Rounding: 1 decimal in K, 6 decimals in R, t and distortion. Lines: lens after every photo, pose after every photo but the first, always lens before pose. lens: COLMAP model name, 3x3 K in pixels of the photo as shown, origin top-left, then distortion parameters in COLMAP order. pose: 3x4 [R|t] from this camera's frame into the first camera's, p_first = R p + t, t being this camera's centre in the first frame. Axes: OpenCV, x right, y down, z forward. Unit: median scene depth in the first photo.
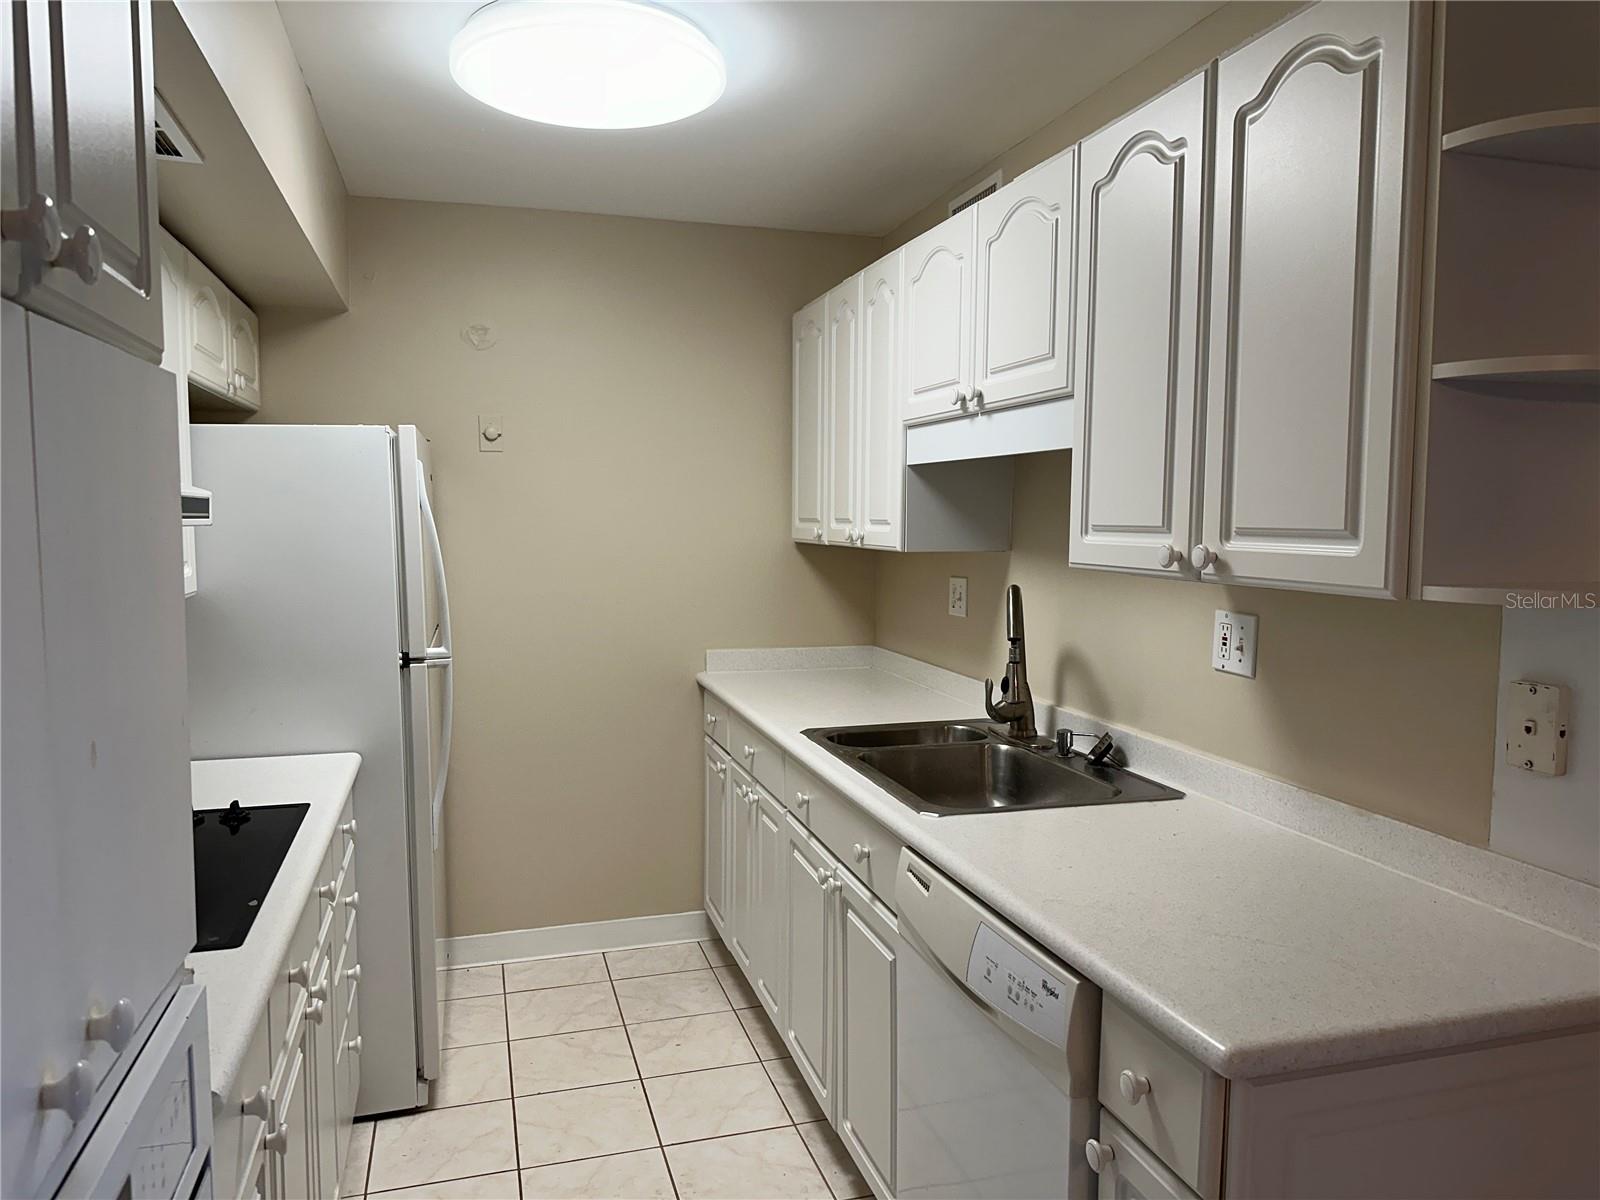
lens RADIAL K [[1114.9, 0, 802.8], [0, 1114.9, 605.1], [0, 0, 1]] dist [0.021428, -0.039469]
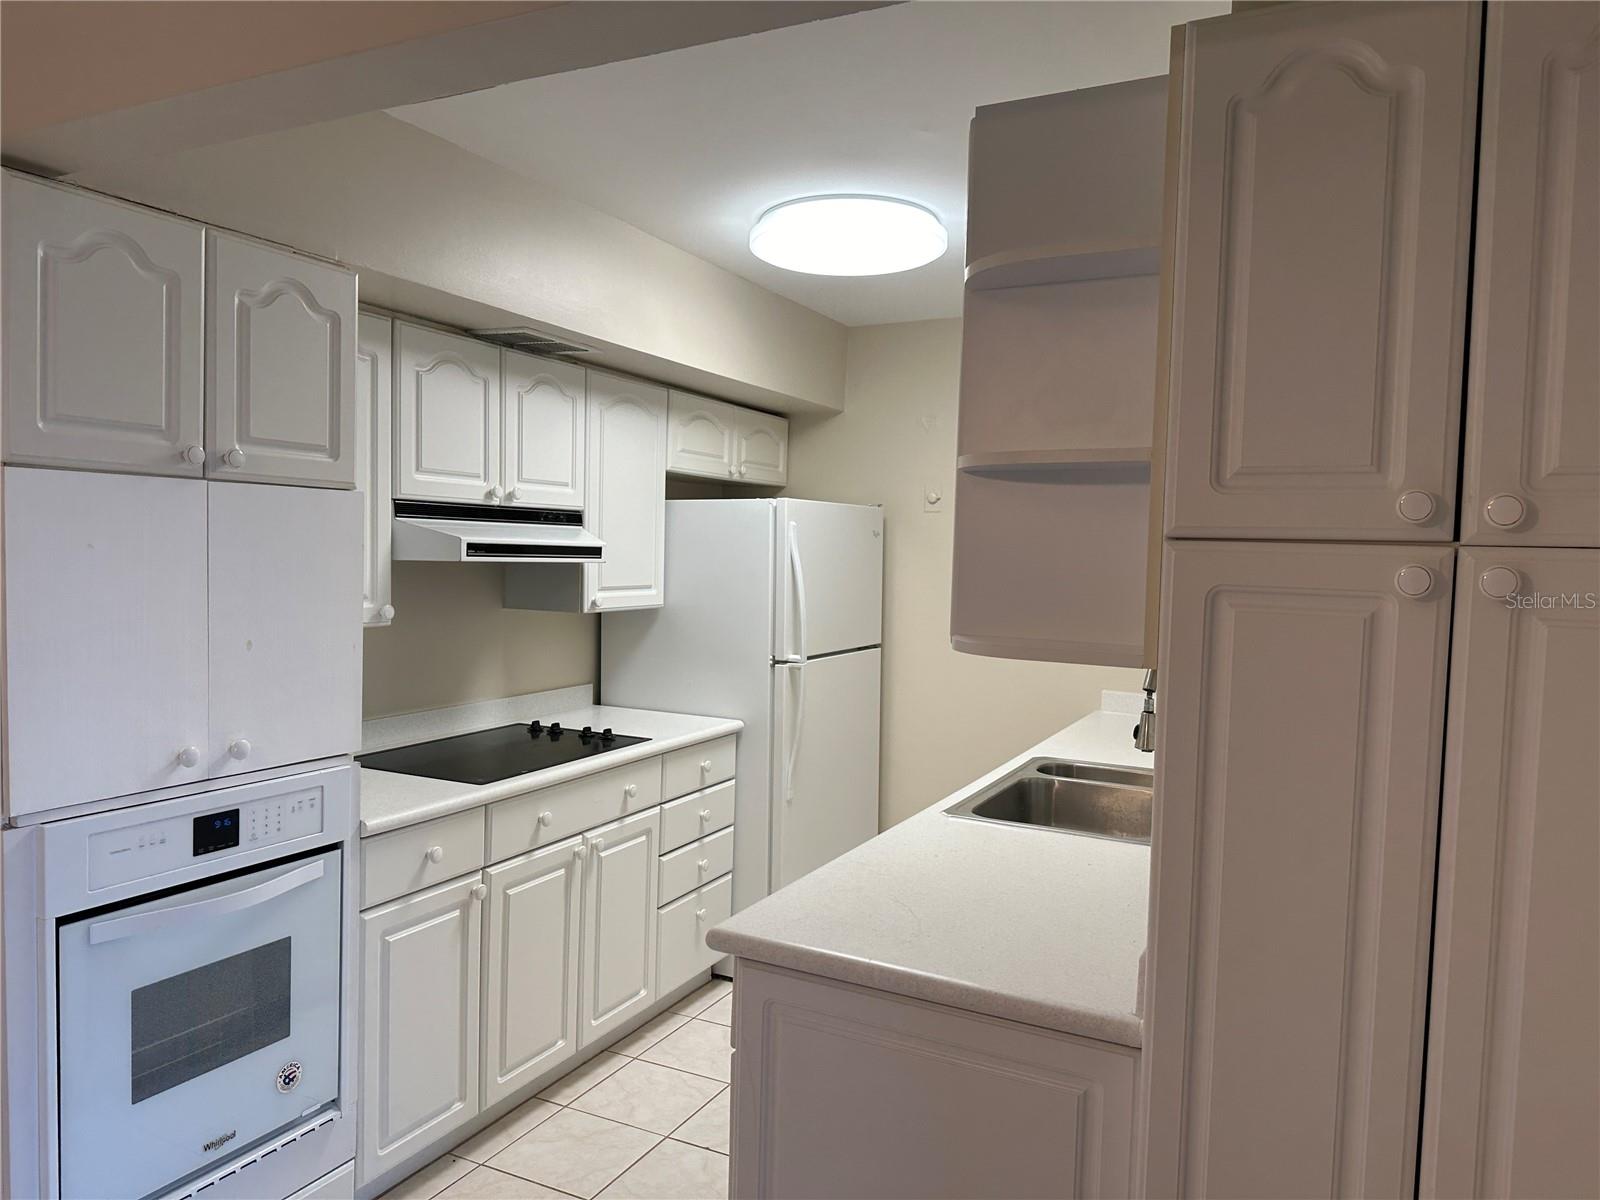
lens RADIAL K [[1114.9, 0, 797.9], [0, 1114.9, 607.2], [0, 0, 1]] dist [0.021428, -0.039469]
pose [[0.713357, 0.046142, -0.699280, 0.650108], [-0.077088, 0.996941, -0.012856, -0.003664], [0.696548, 0.063076, 0.714733, -0.000774]]
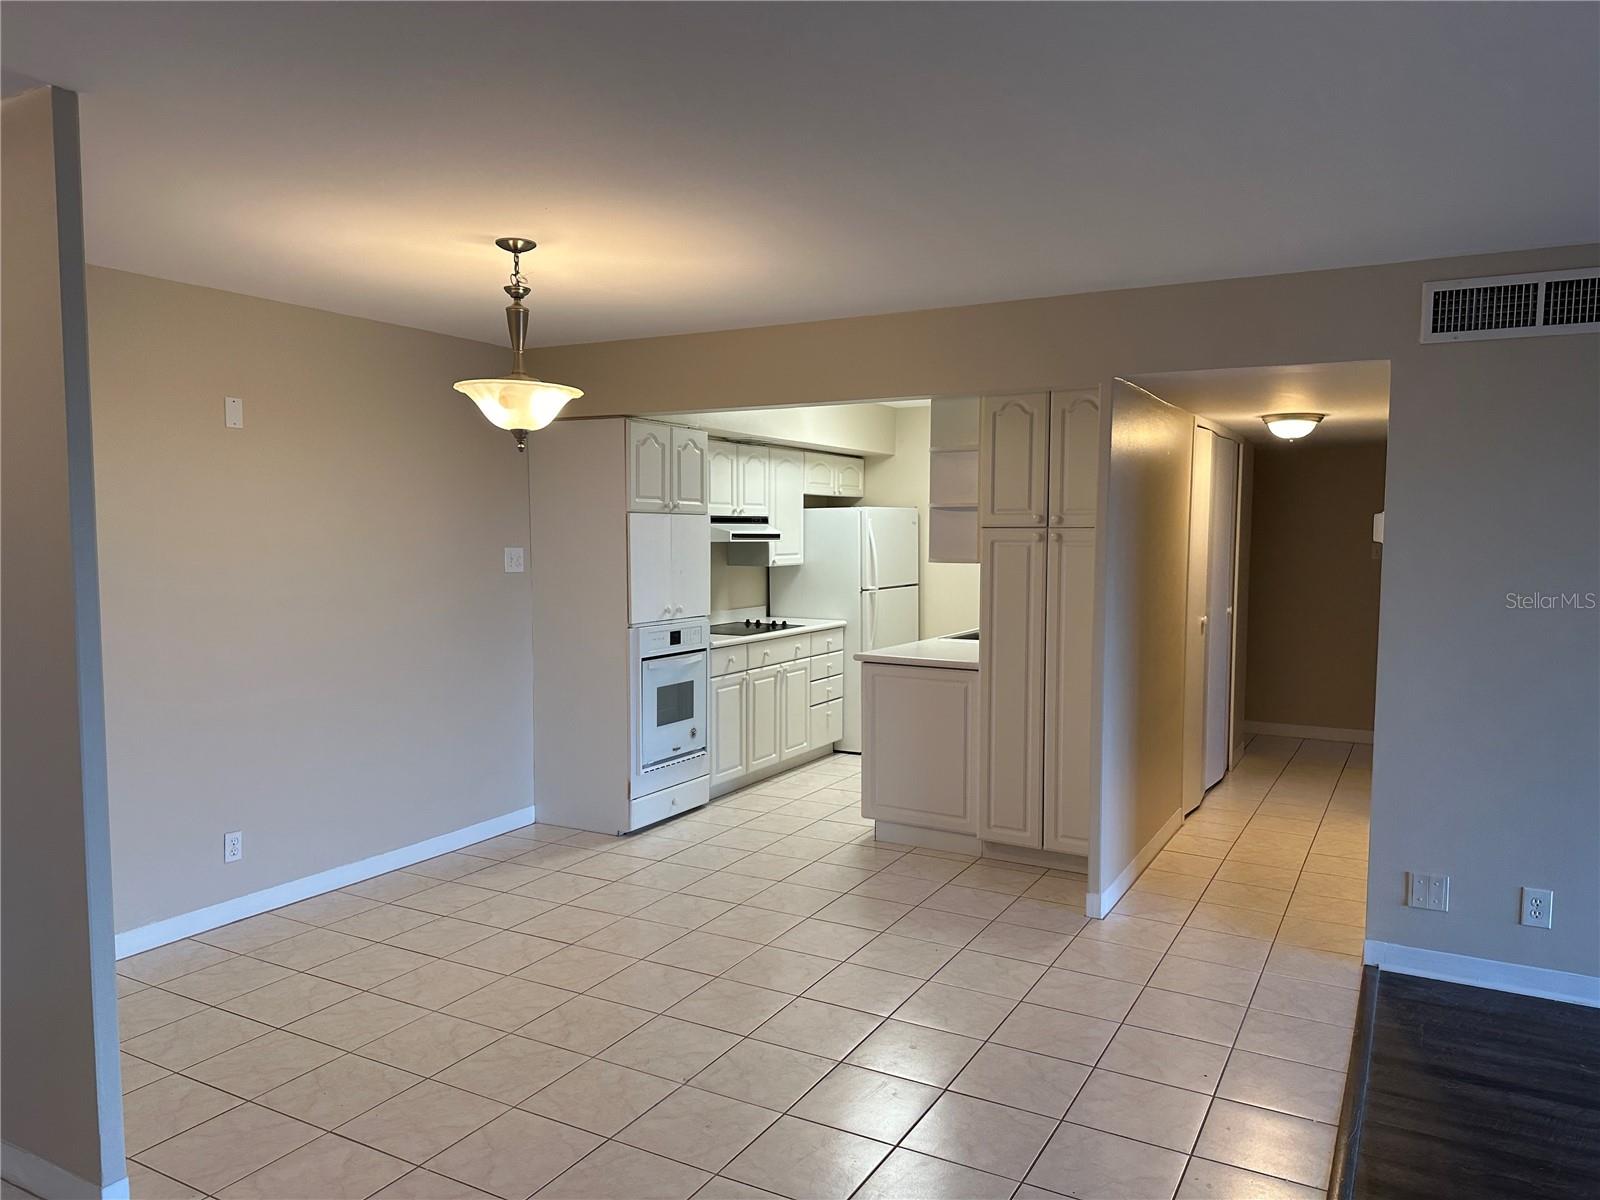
lens RADIAL K [[1114.9, 0, 795.9], [0, 1114.9, 622.4], [0, 0, 1]] dist [0.021428, -0.039469]
pose [[0.676055, 0.050793, -0.735098, 1.573668], [-0.054612, 0.998331, 0.018756, 0.085589], [0.734824, 0.027465, 0.677701, -1.002747]]
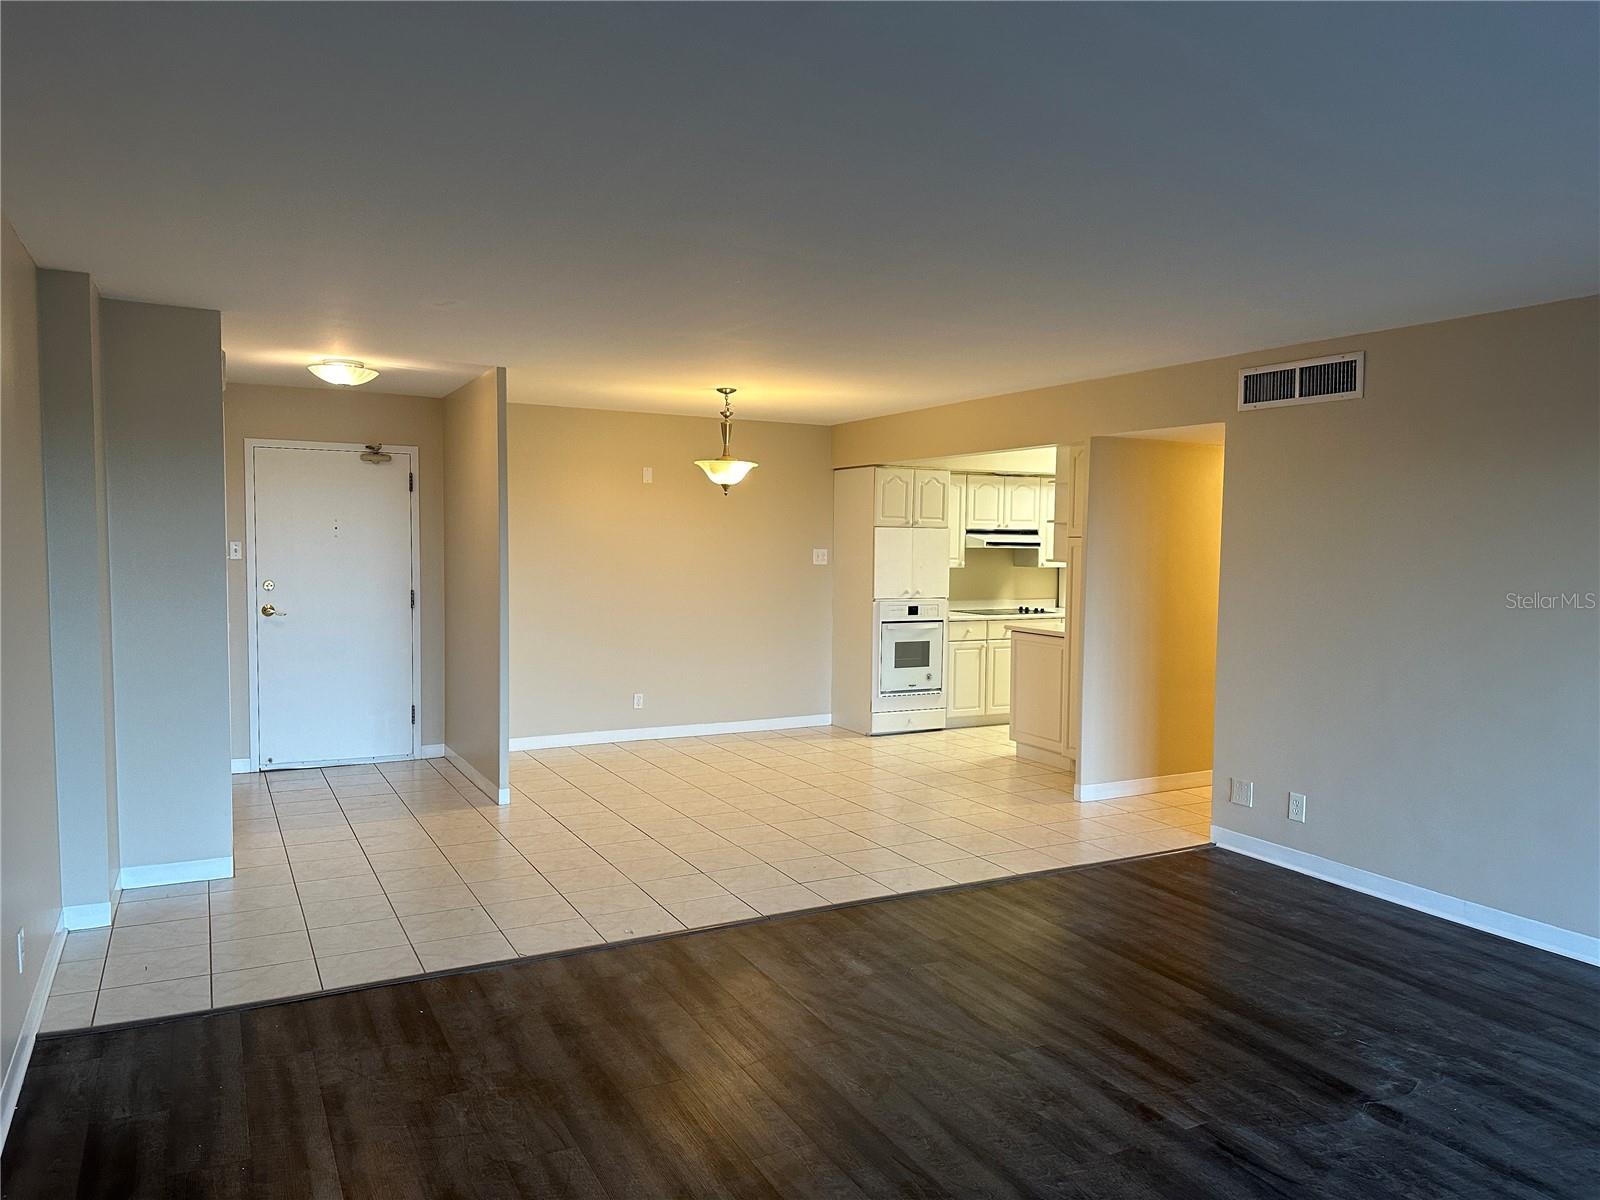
lens RADIAL K [[1114.9, 0, 772.2], [0, 1114.9, 603.4], [0, 0, 1]] dist [0.021428, -0.039469]
pose [[0.153977, 0.046208, -0.986993, 2.932951], [-0.088579, 0.995529, 0.032789, 0.078429], [0.984096, 0.082379, 0.157382, -0.625985]]
